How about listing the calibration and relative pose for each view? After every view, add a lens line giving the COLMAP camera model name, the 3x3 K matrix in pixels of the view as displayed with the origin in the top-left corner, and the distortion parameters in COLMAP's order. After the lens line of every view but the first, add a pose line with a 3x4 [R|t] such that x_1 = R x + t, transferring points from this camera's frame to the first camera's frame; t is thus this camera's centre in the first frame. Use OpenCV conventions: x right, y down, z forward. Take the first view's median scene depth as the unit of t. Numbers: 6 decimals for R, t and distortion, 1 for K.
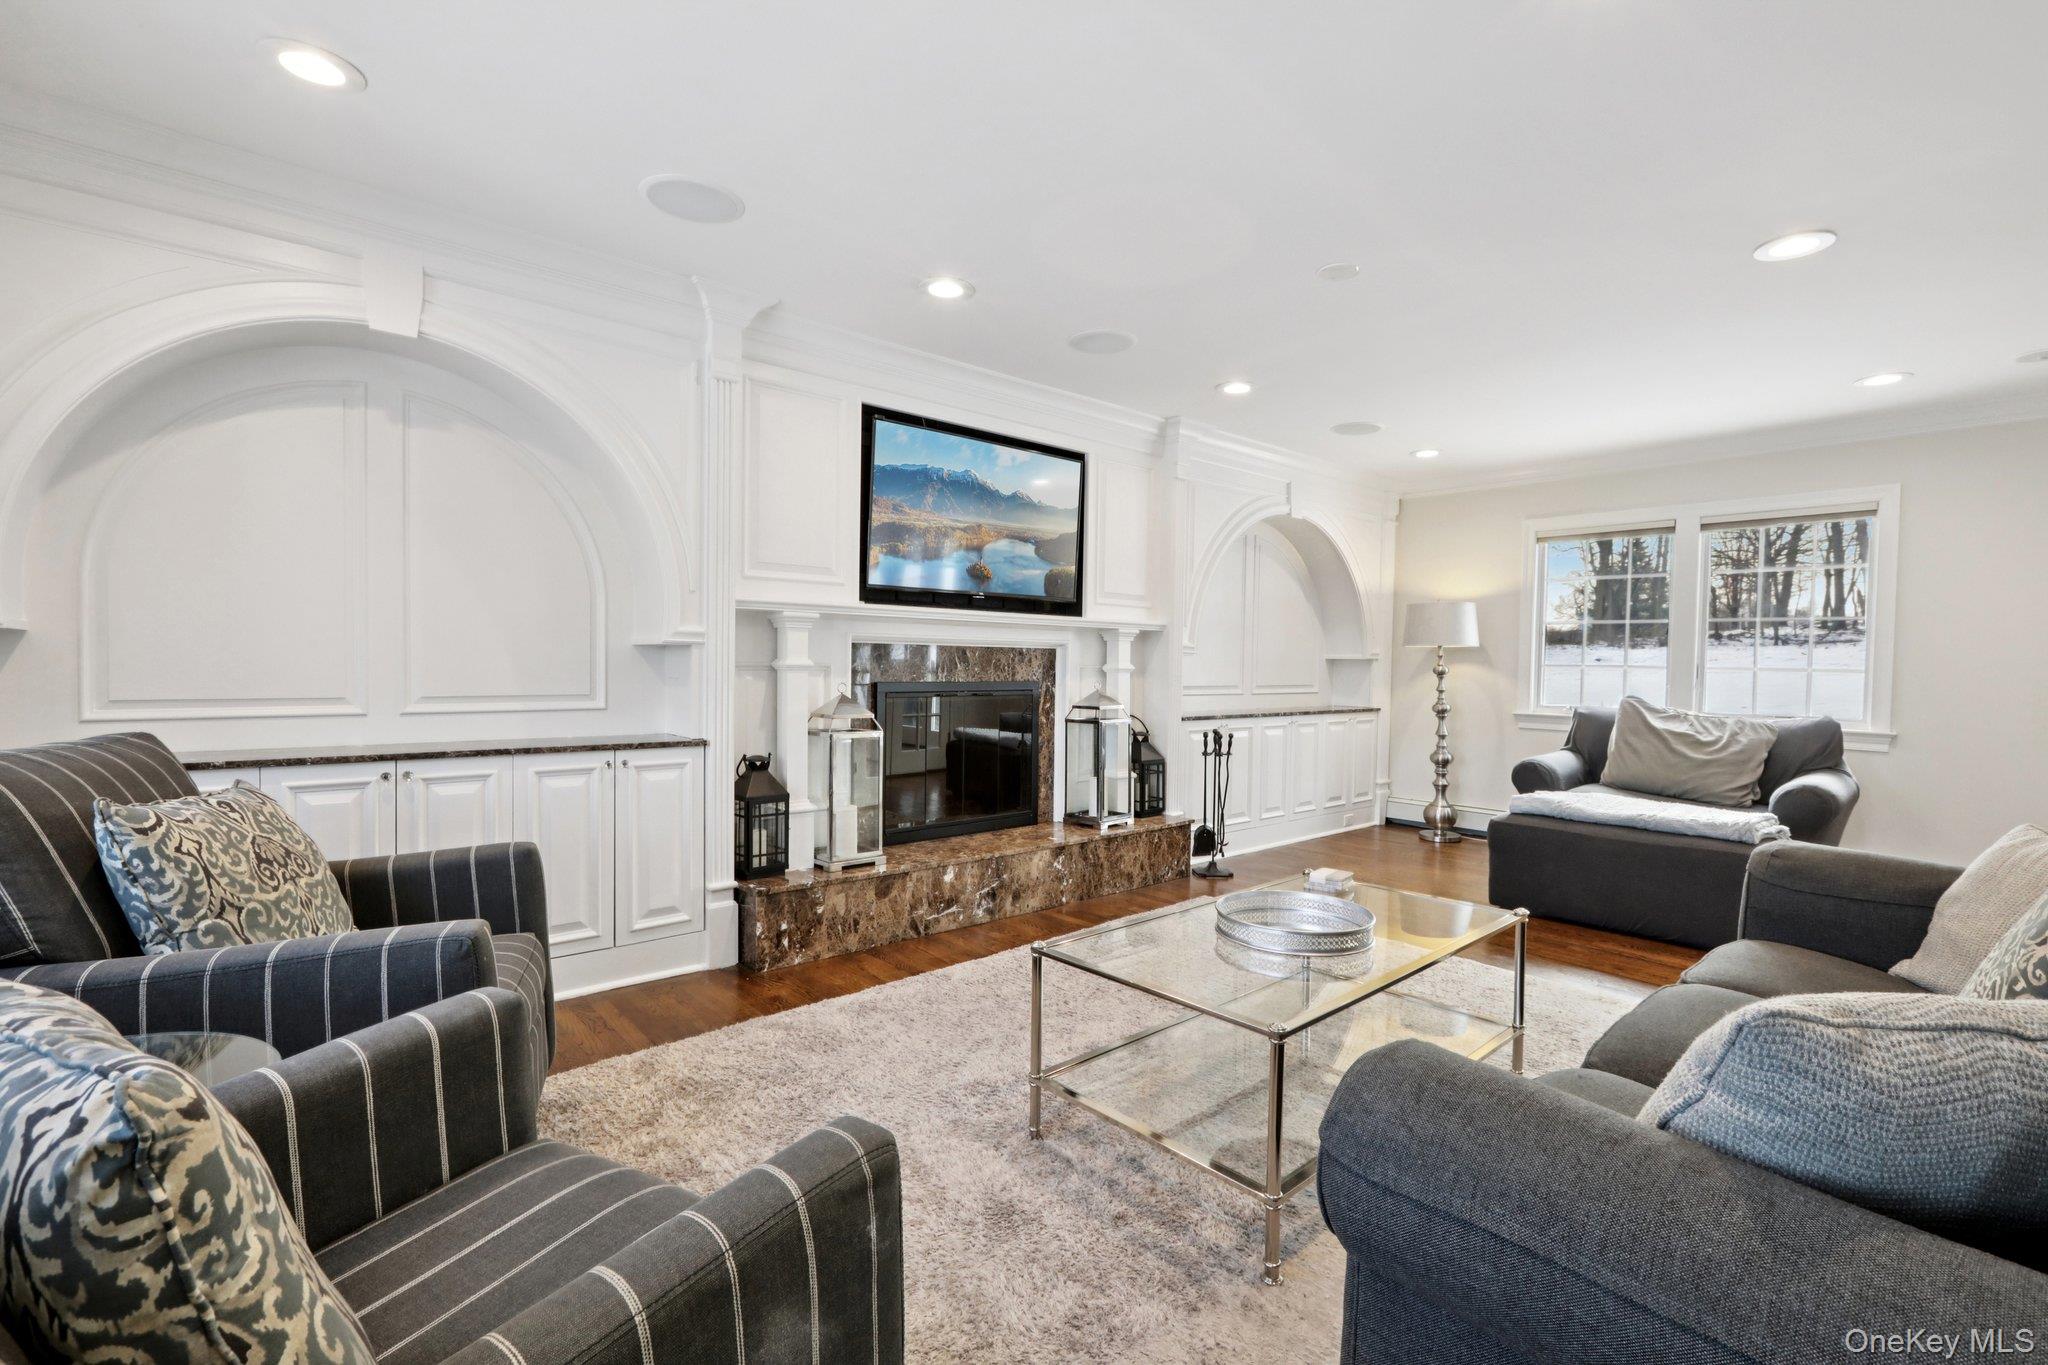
lens RADIAL K [[898.7, 0, 1024.0], [0, 898.7, 682.5], [0, 0, 1]] dist [0.000243, 0.000041]
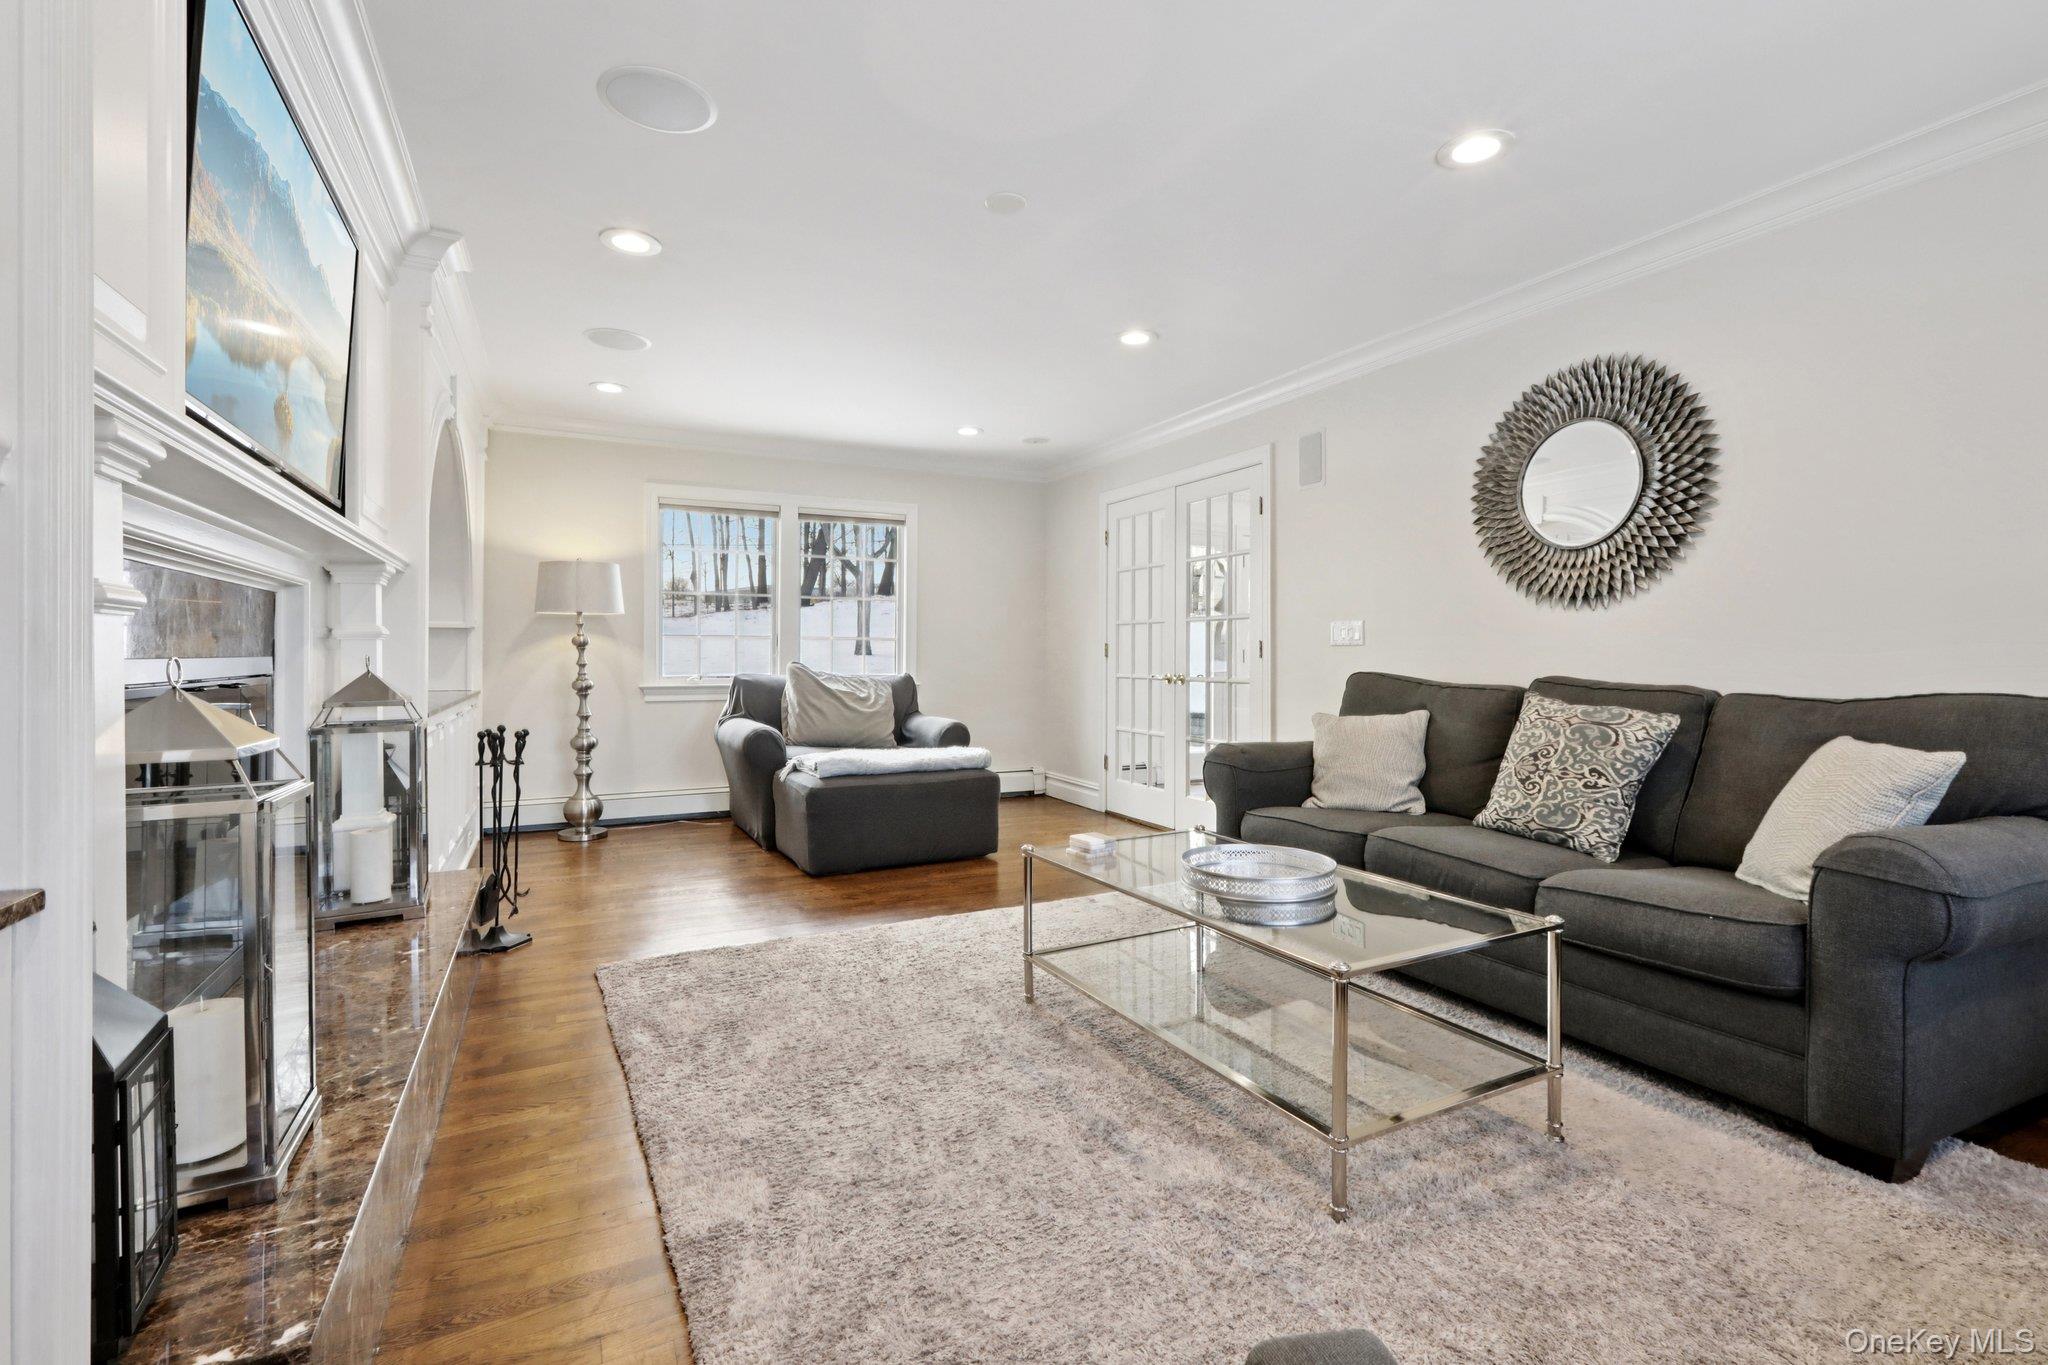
lens RADIAL K [[923.5, 0, 1029.6], [0, 923.5, 659.7], [0, 0, 1]] dist [0.001849, 0.000882]
pose [[0.255547, -0.020456, 0.966580, -0.284380], [0.025589, 0.999569, 0.014388, 0.002394], [-0.966458, 0.021057, 0.255960, 0.360774]]
